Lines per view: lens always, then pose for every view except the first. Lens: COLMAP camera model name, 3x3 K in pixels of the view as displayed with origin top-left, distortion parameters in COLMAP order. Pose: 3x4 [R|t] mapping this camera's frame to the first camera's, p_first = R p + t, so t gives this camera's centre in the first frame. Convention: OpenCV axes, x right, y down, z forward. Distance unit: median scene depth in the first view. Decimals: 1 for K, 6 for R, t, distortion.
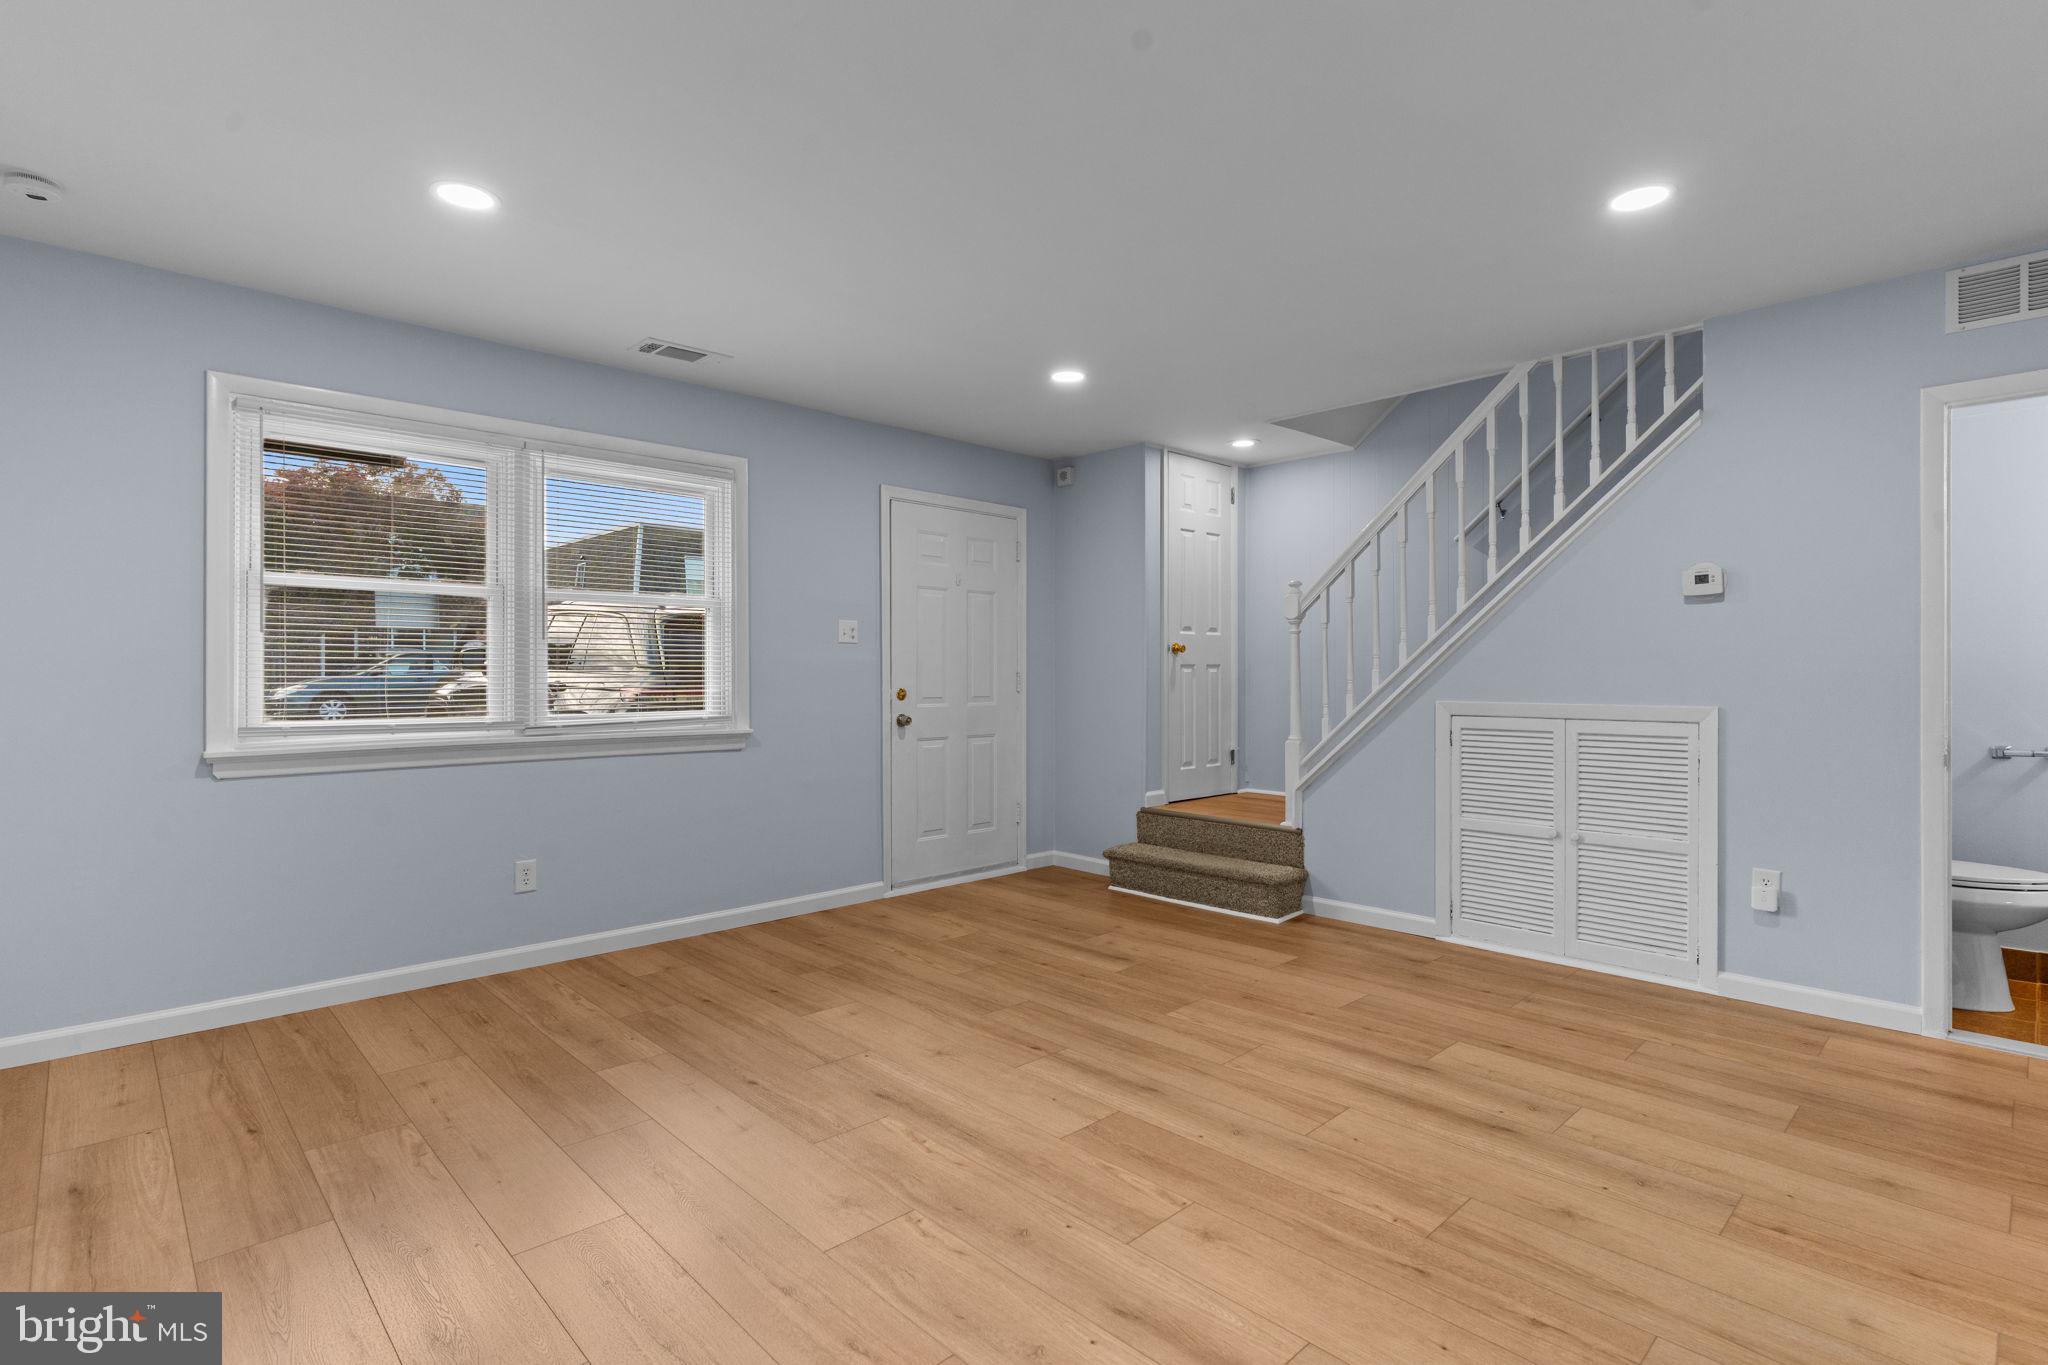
lens RADIAL K [[980.7, 0, 1016.4], [0, 980.7, 664.5], [0, 0, 1]] dist [0.001054, 0.001024]
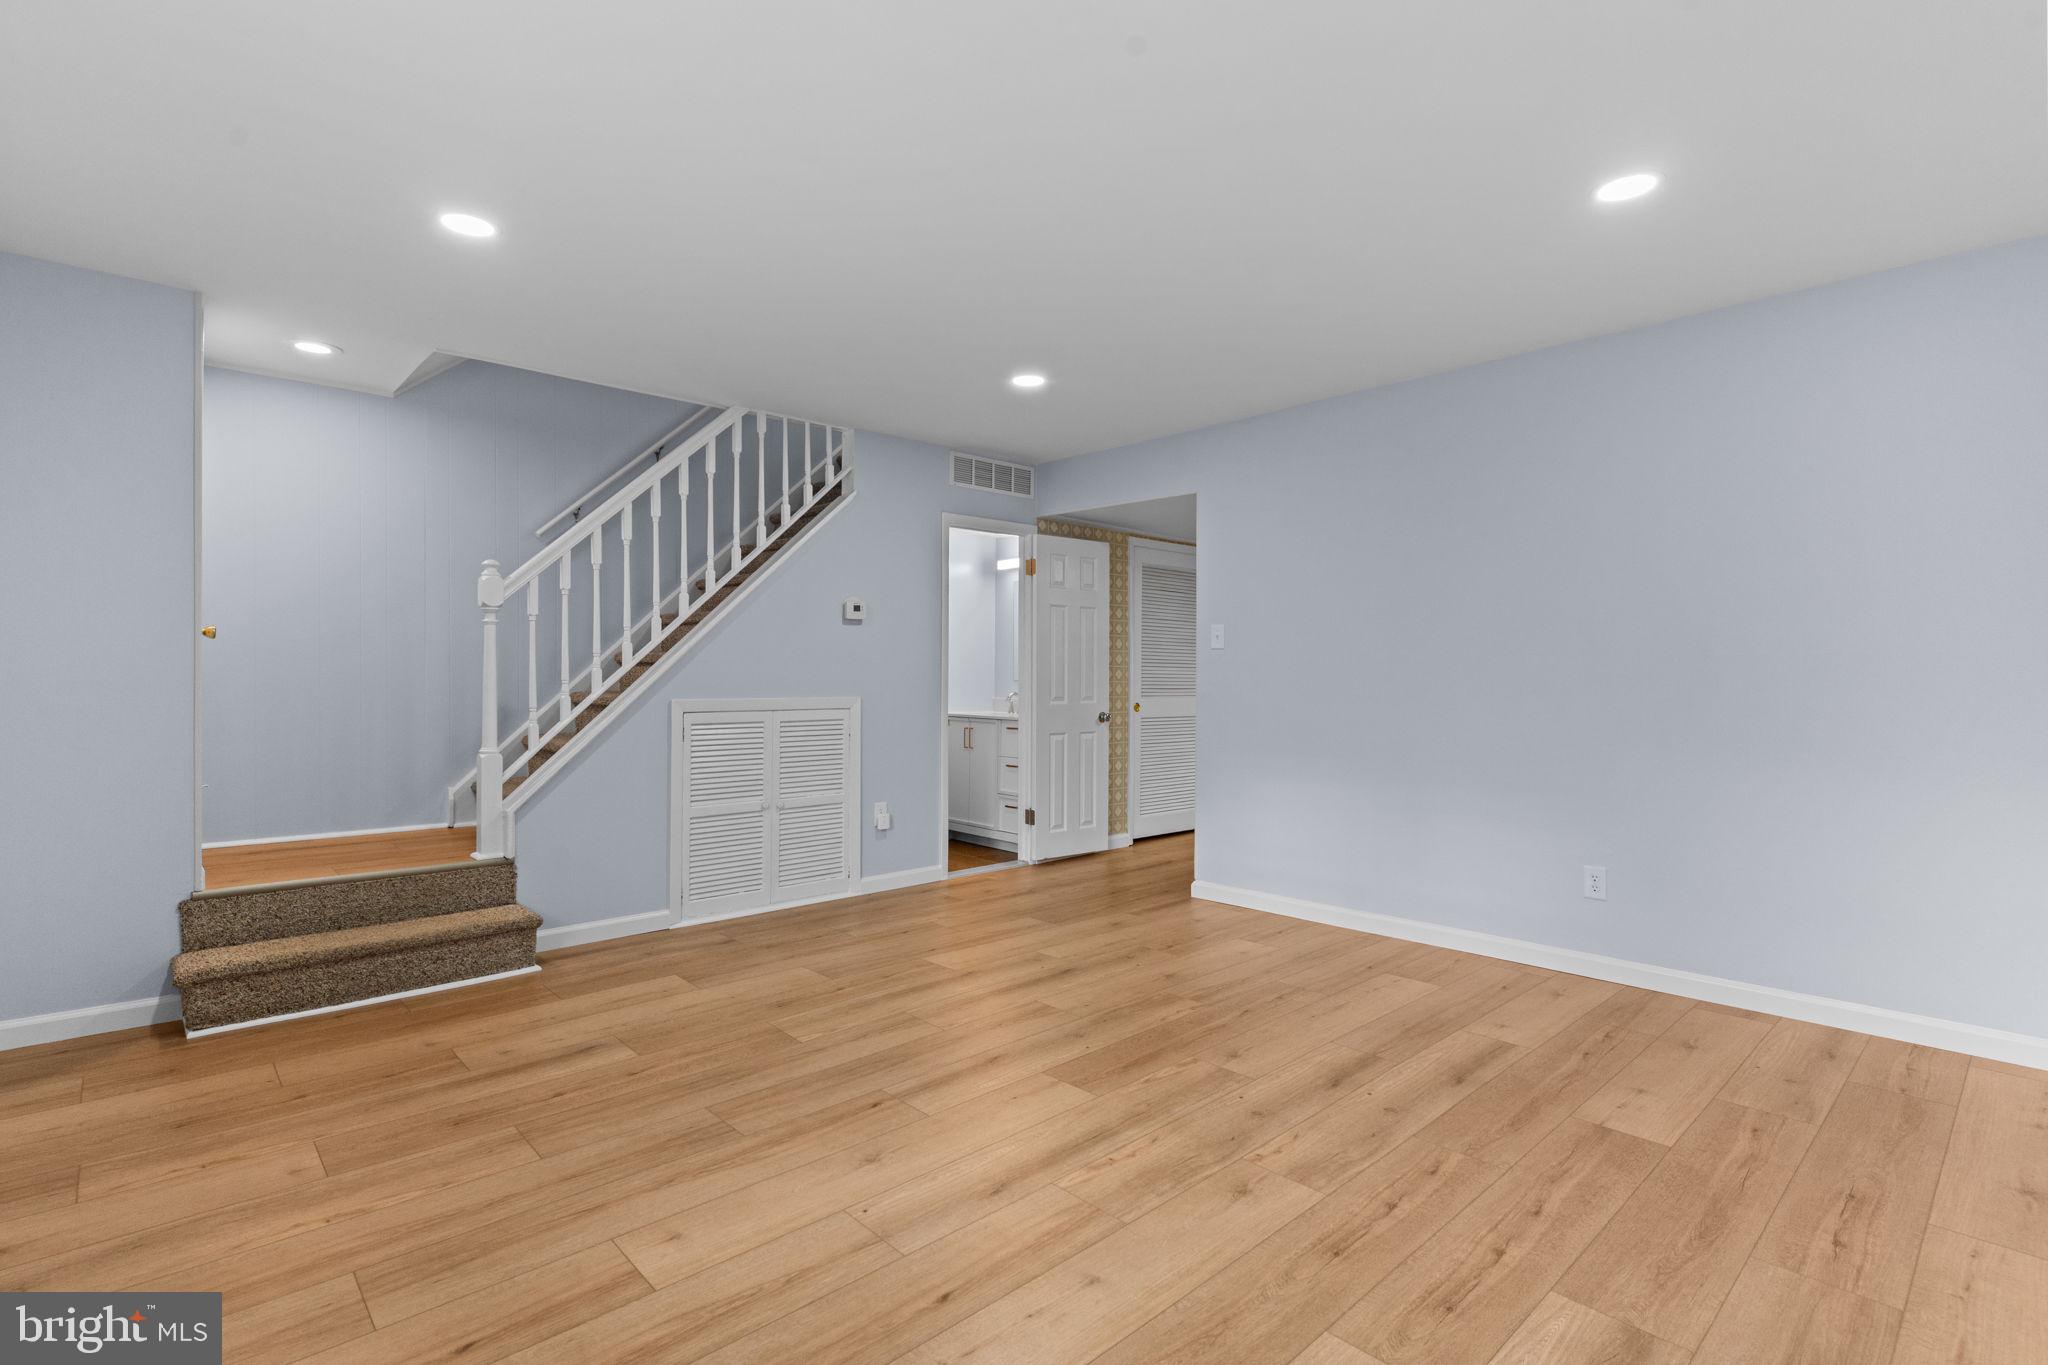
lens RADIAL K [[980.7, 0, 1016.4], [0, 980.7, 664.5], [0, 0, 1]] dist [0.001054, 0.001024]
pose [[0.008392, 0.011264, 0.999901, -0.724575], [-0.012965, 0.999854, -0.011155, 0.008080], [-0.999881, -0.012871, 0.008537, 0.742905]]
